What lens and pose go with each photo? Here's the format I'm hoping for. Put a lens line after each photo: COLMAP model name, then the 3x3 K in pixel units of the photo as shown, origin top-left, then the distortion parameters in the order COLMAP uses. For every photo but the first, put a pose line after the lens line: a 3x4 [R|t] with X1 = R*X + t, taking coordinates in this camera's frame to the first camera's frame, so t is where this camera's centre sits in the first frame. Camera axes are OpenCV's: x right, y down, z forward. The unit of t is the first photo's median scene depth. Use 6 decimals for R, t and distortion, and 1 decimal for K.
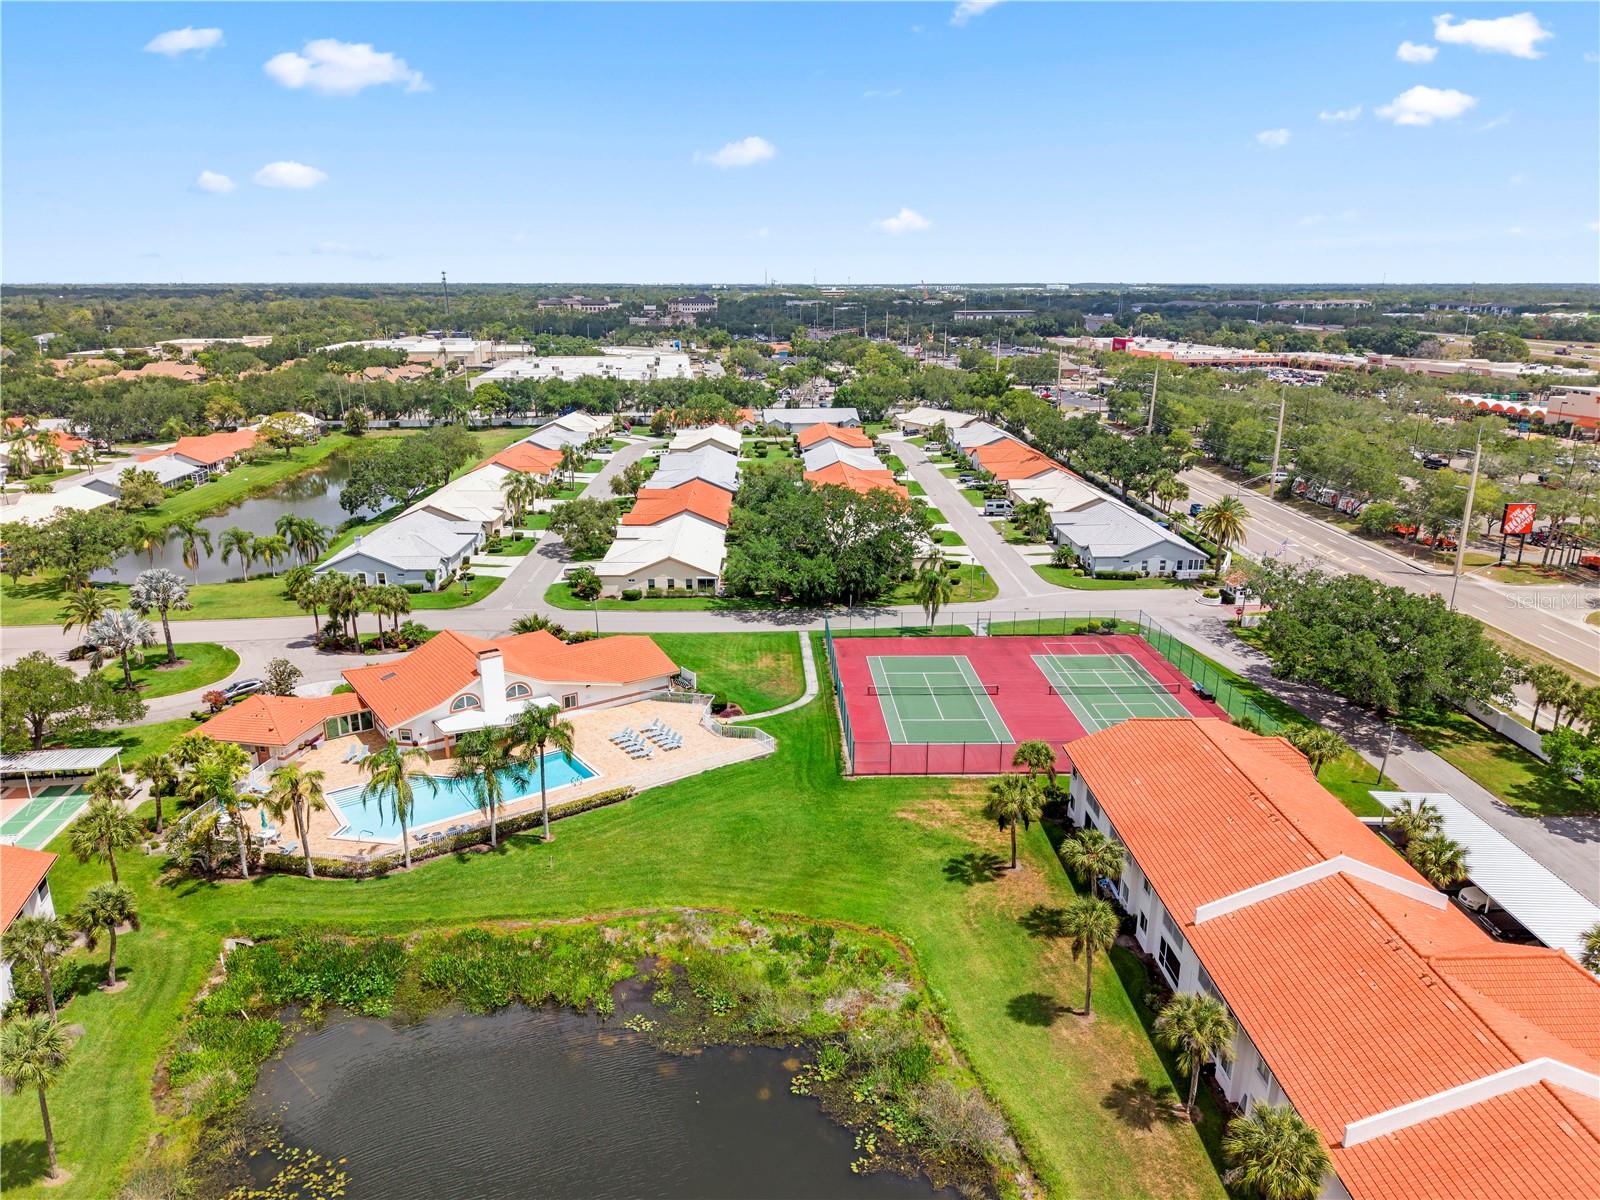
lens RADIAL K [[1067.4, 0, 800.0], [0, 1067.4, 600.0], [0, 0, 1]] dist [0.046939, -0.052783]
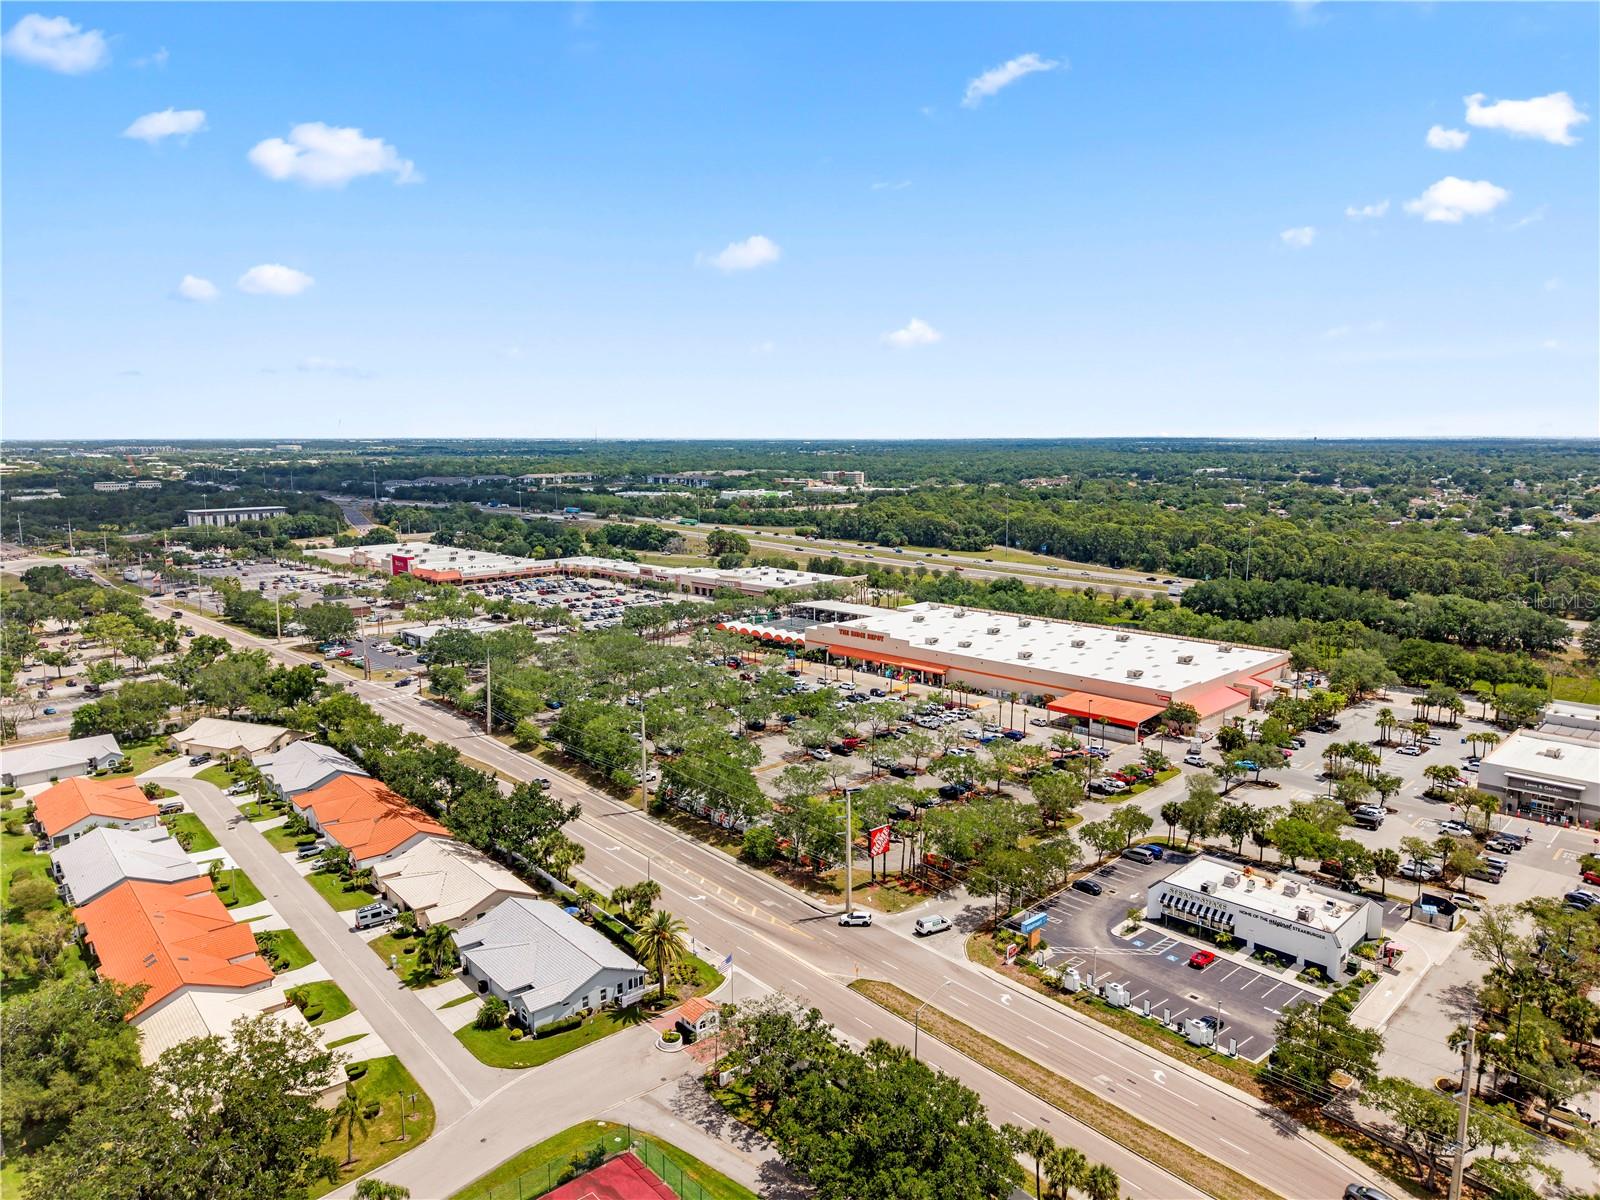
lens RADIAL K [[1069.8, 0, 795.5], [0, 1069.8, 582.4], [0, 0, 1]] dist [0.088695, -0.146707]
pose [[0.790570, -0.090723, 0.605614, -0.030322], [0.187097, 0.977460, -0.097810, -0.150333], [-0.583090, 0.190634, 0.789724, 0.076966]]
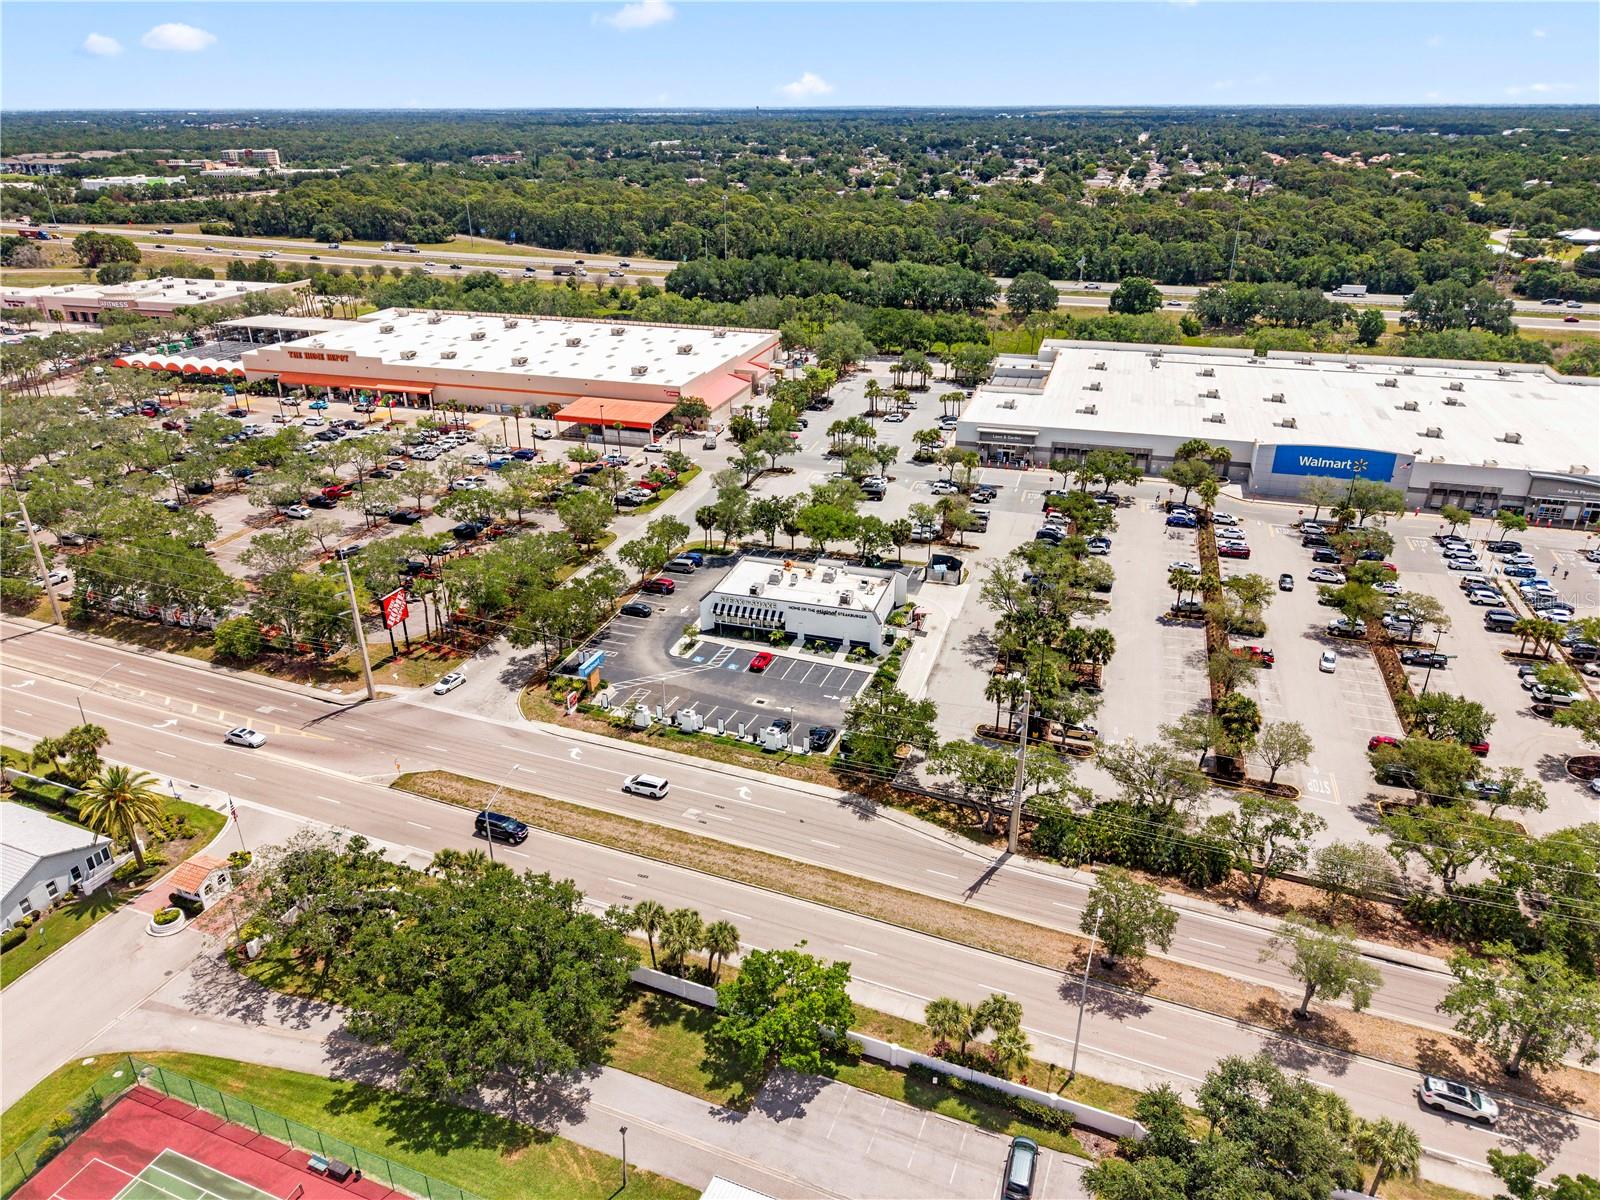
lens RADIAL K [[1067.4, 0, 800.0], [0, 1067.4, 600.0], [0, 0, 1]] dist [0.046939, -0.052783]
pose [[0.413789, -0.389009, 0.823074, 0.027732], [0.275049, 0.915276, 0.294309, -0.160795], [-0.867829, 0.104604, 0.485727, 0.147814]]
